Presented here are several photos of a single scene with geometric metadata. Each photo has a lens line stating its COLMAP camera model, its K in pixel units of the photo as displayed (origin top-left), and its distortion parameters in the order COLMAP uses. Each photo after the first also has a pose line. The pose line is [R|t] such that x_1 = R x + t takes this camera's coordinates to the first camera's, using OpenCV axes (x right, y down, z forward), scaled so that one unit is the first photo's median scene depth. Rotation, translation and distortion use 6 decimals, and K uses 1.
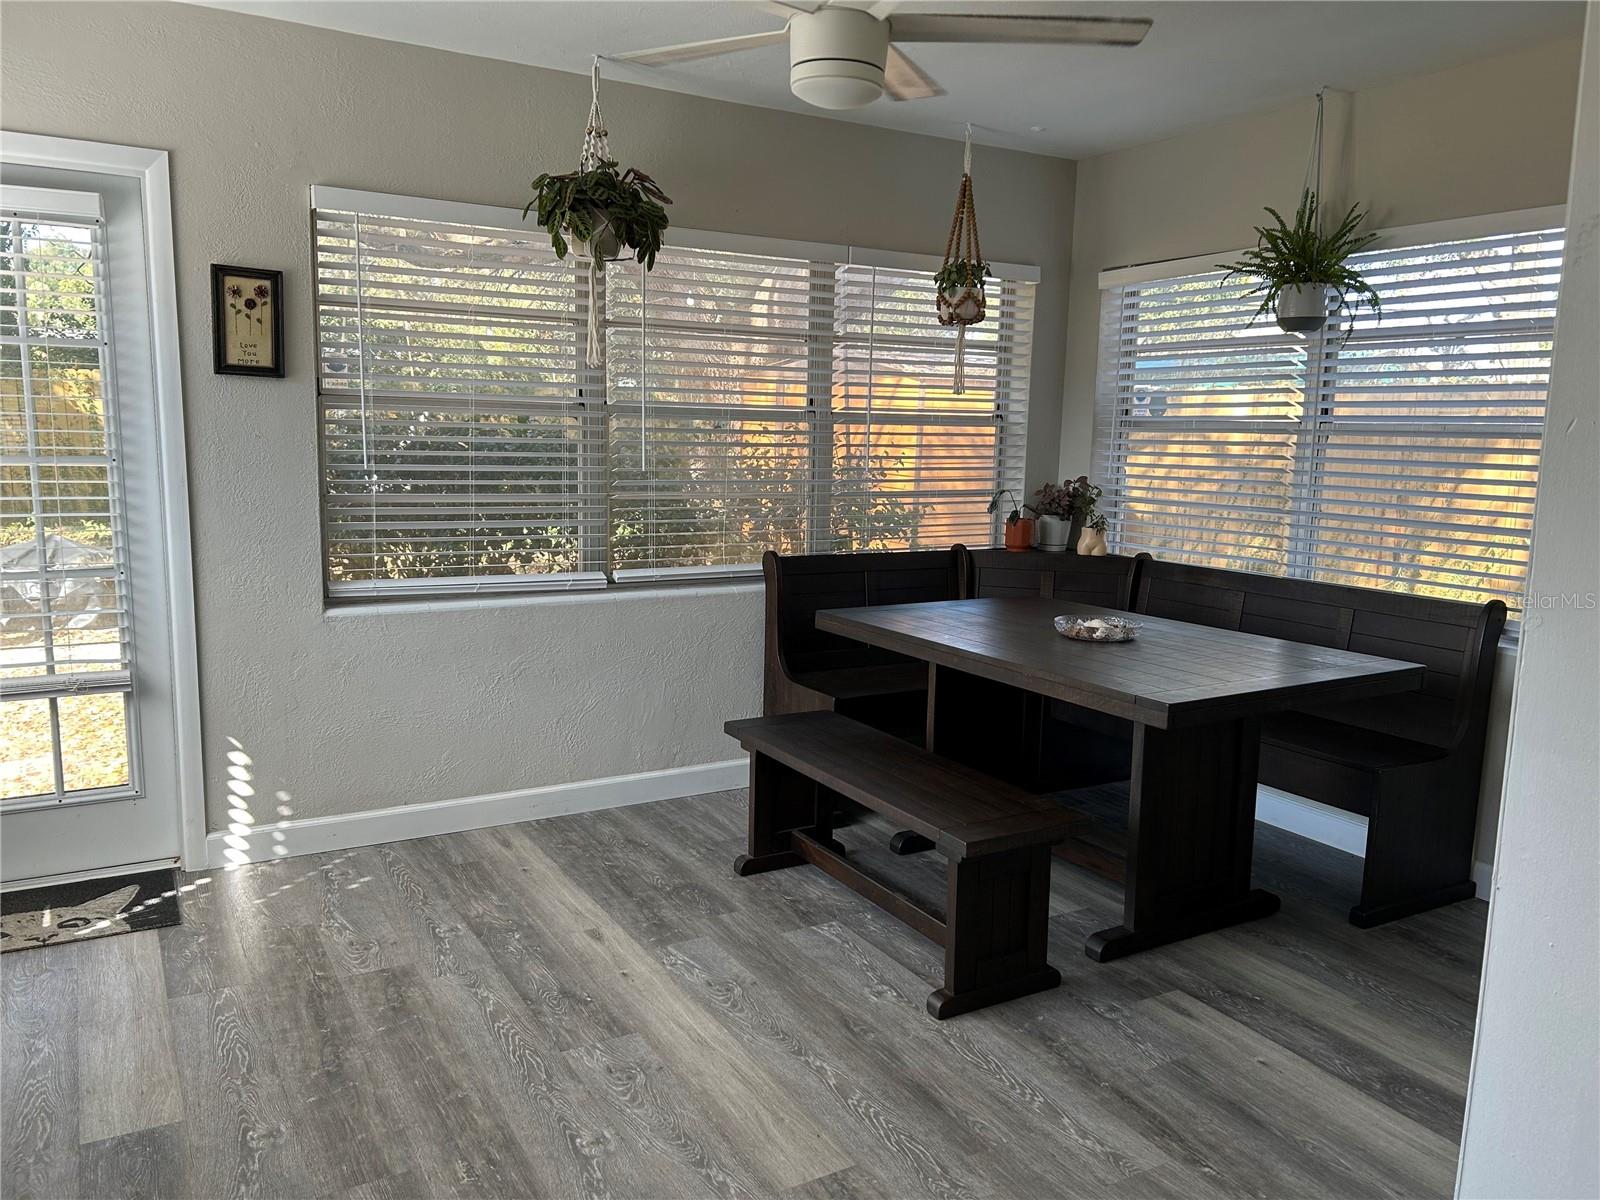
lens RADIAL K [[1208.9, 0, 805.0], [0, 1208.9, 598.9], [0, 0, 1]] dist [0.067651, -0.052554]
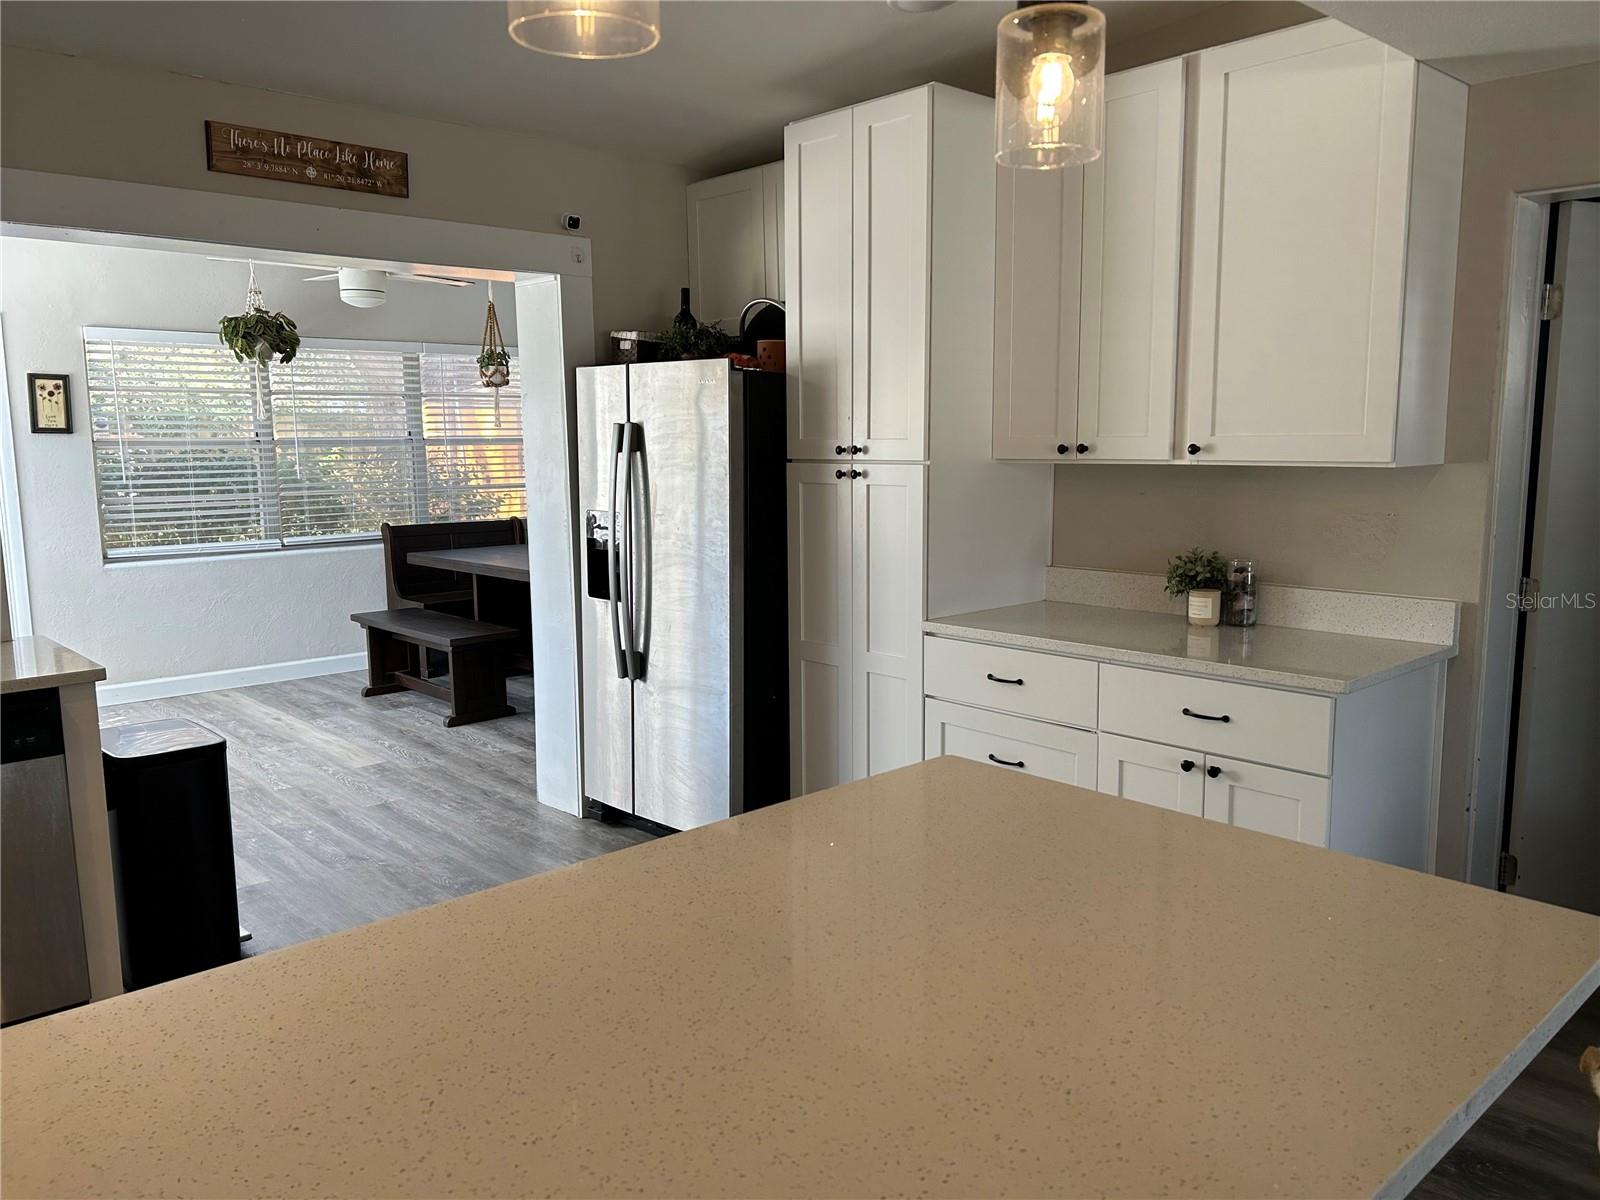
lens RADIAL K [[1208.9, 0, 803.0], [0, 1208.9, 587.4], [0, 0, 1]] dist [0.067651, -0.052554]
pose [[0.977142, -0.057075, 0.204782, 0.227145], [0.058488, 0.998288, -0.000849, 0.103203], [-0.204383, 0.012807, 0.978807, -0.945629]]
